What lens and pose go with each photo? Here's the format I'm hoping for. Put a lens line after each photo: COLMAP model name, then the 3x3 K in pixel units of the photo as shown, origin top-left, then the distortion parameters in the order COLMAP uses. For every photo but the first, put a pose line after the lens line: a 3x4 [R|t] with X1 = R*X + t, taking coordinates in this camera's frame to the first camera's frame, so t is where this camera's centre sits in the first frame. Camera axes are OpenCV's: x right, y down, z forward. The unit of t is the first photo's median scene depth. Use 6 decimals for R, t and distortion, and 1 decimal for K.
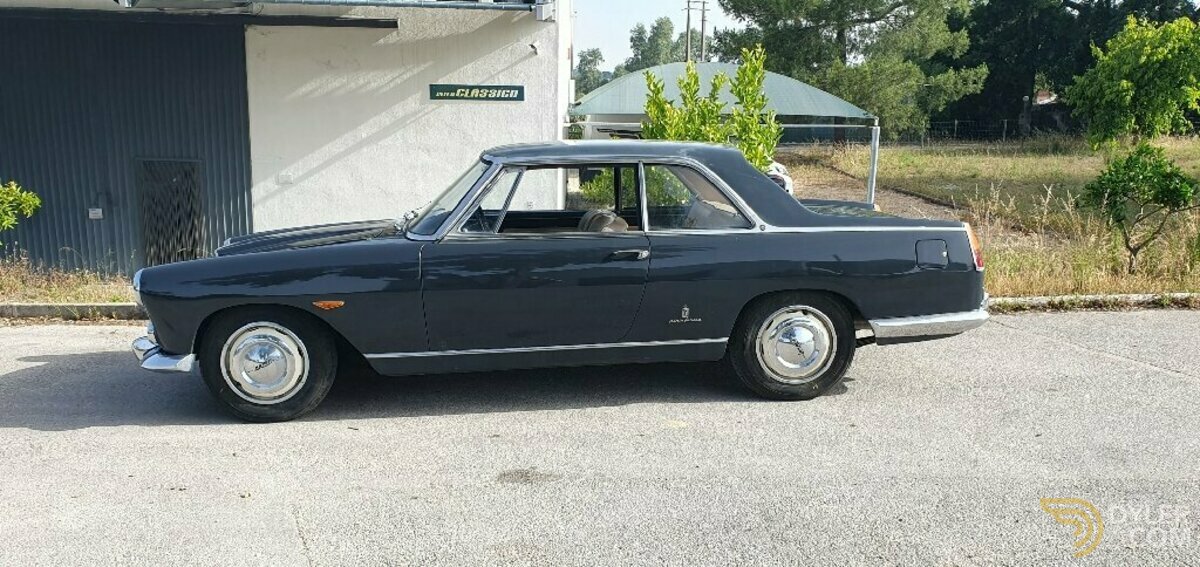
lens RADIAL K [[953.6, 0, 600.0], [0, 953.6, 283.5], [0, 0, 1]] dist [0.008068, 0.016378]
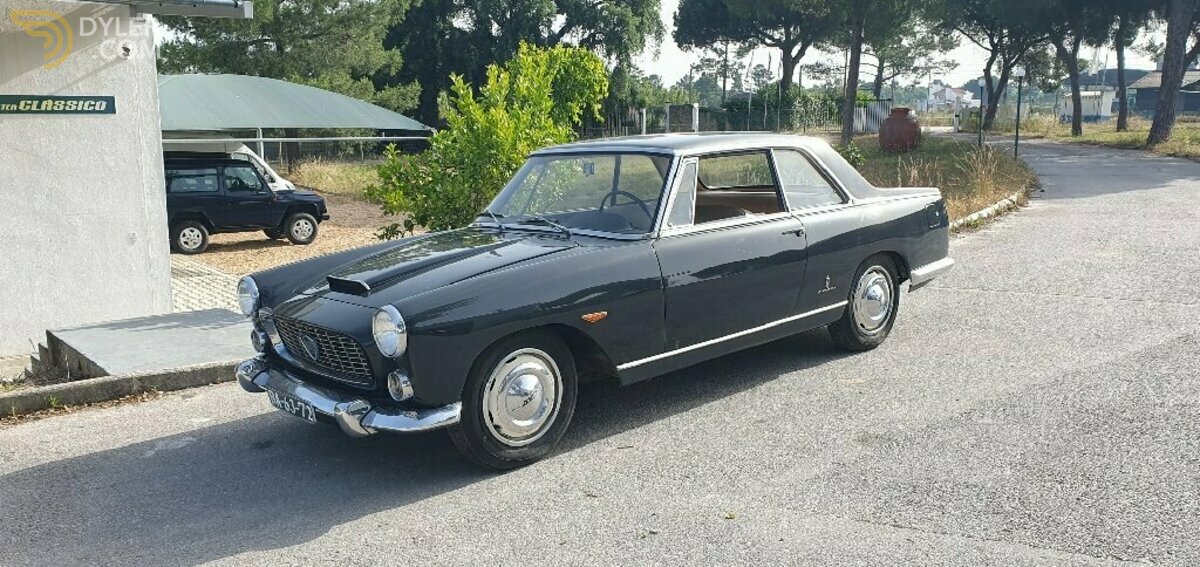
lens RADIAL K [[960.7, 0, 600.0], [0, 960.7, 283.5], [0, 0, 1]] dist [-0.007253, -0.005080]
pose [[0.799885, -0.115423, 0.588949, -0.251099], [0.127281, 0.991634, 0.021474, -0.008366], [-0.586501, 0.057785, 0.807885, 0.082028]]
